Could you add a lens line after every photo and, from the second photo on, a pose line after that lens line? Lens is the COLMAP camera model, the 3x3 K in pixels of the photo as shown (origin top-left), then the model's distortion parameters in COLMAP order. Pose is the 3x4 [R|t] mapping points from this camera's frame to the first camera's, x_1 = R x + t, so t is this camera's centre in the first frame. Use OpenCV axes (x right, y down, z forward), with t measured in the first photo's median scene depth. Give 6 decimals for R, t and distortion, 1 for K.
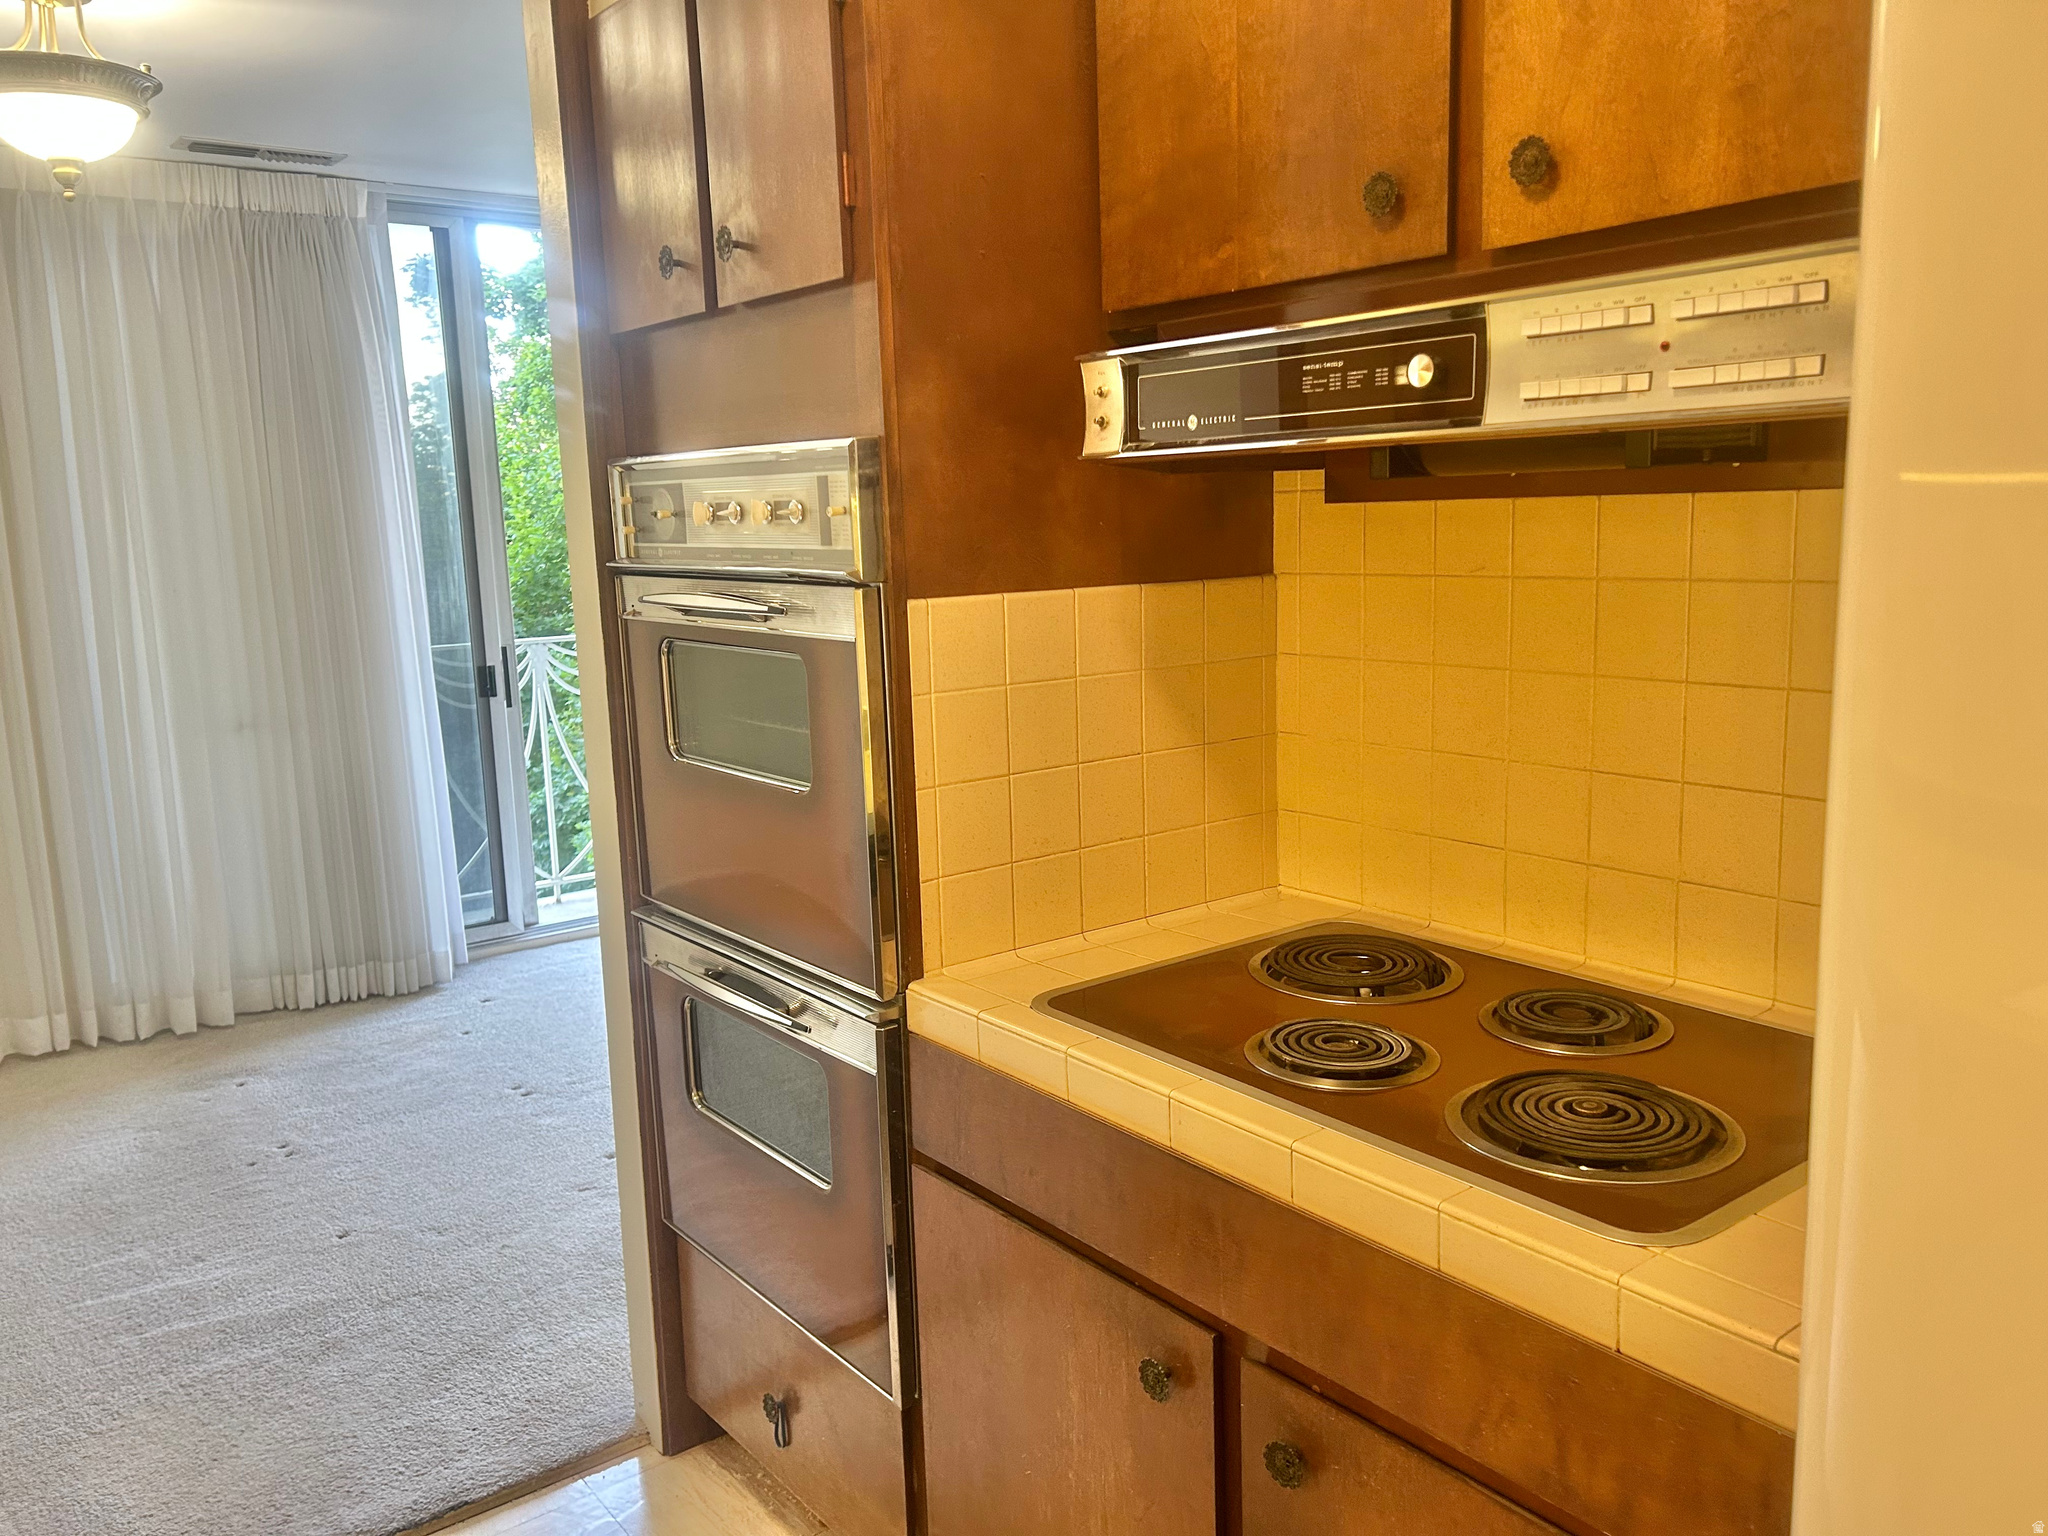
lens RADIAL K [[1549.3, 0, 1024.0], [0, 1549.3, 768.0], [0, 0, 1]] dist [-0.004303, -0.008117]
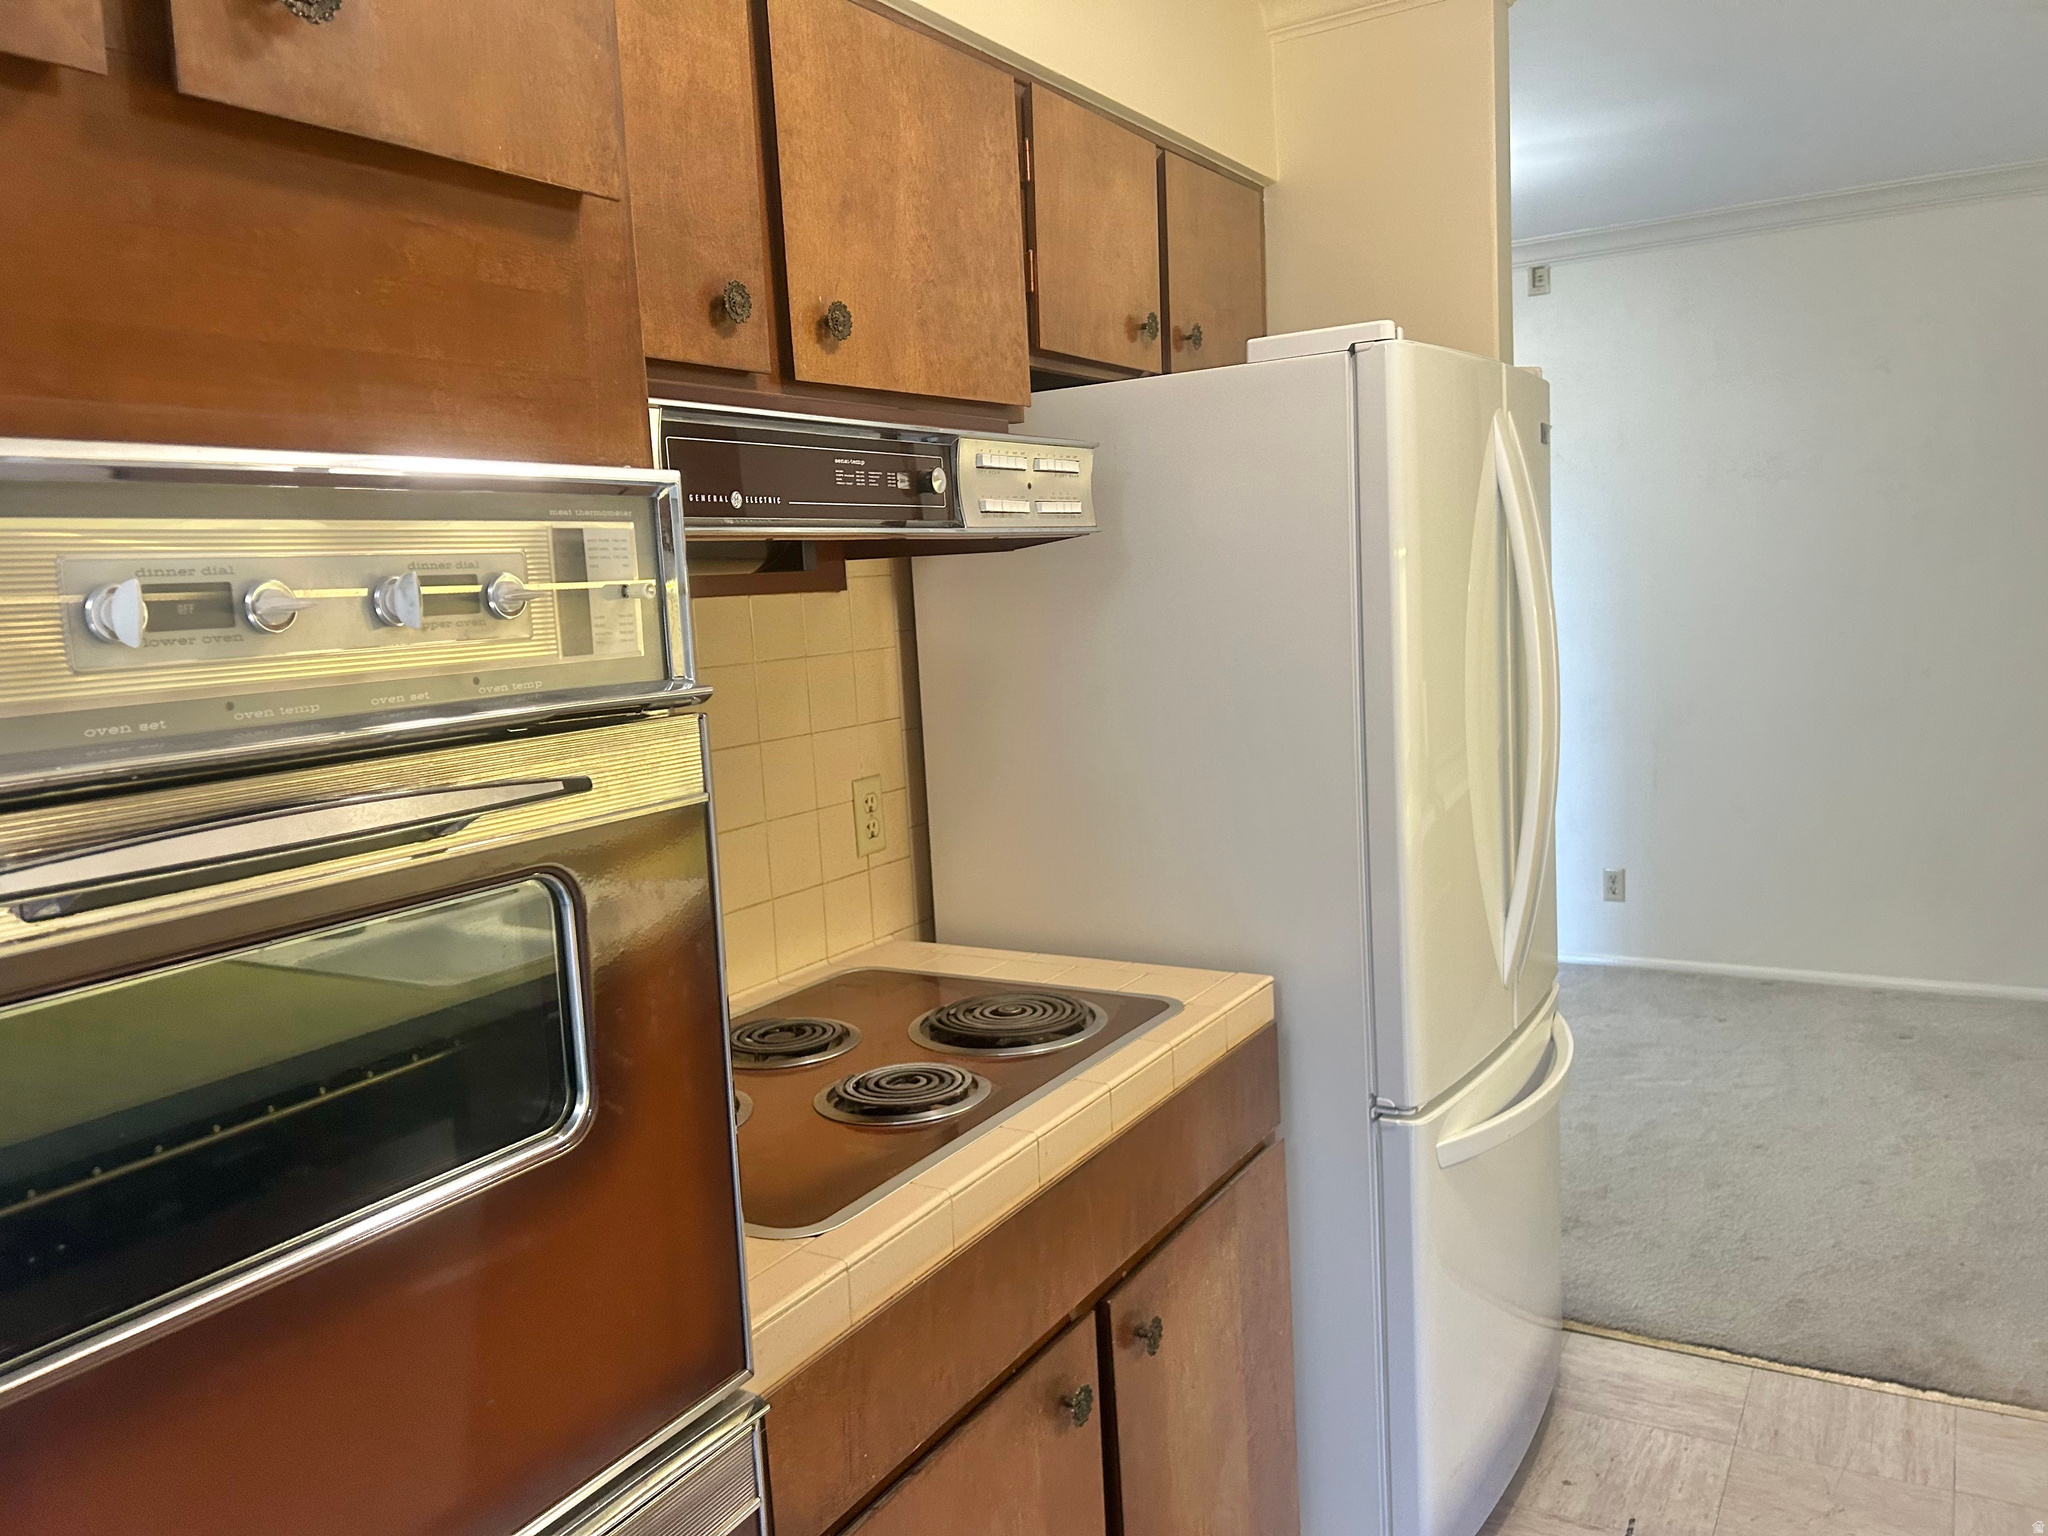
lens RADIAL K [[1549.3, 0, 1024.0], [0, 1549.3, 768.0], [0, 0, 1]] dist [-0.004303, -0.008117]
pose [[-0.356469, -0.064620, 0.932070, -0.725435], [0.211043, 0.966253, 0.147704, -0.156990], [-0.910160, 0.249359, -0.330802, 1.086478]]
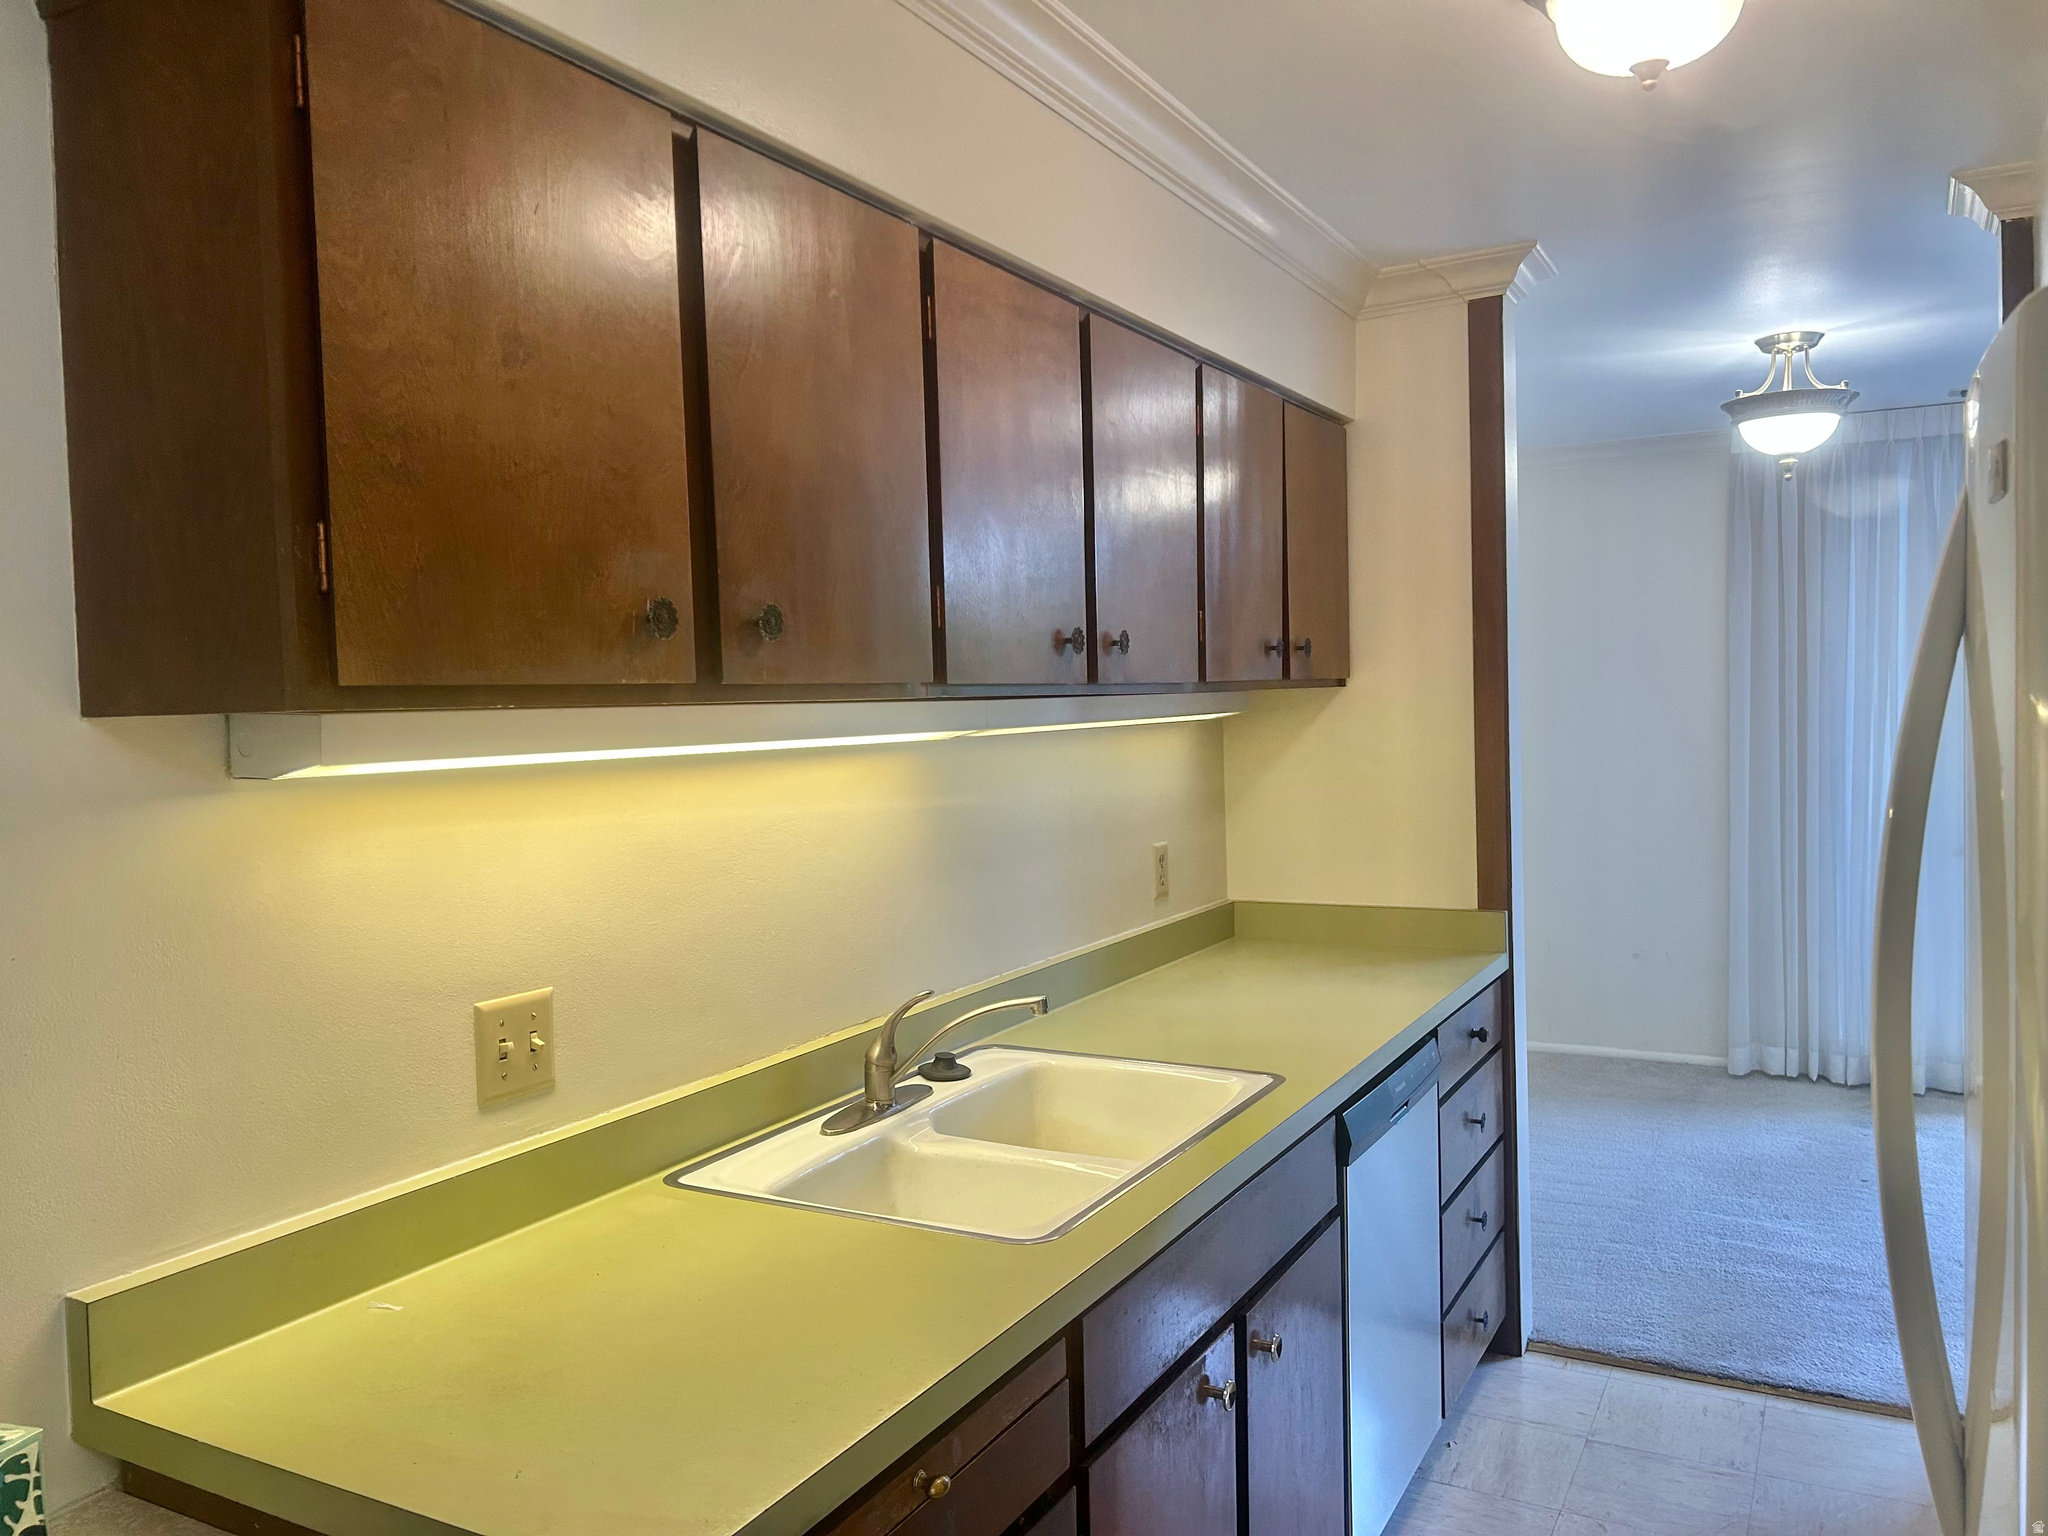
lens RADIAL K [[1549.3, 0, 1024.0], [0, 1549.3, 768.0], [0, 0, 1]] dist [-0.004303, -0.008117]
pose [[0.396042, 0.065608, -0.915886, 1.627720], [-0.145197, 0.989370, 0.008086, 0.031489], [0.906680, 0.129781, 0.401358, -0.838701]]
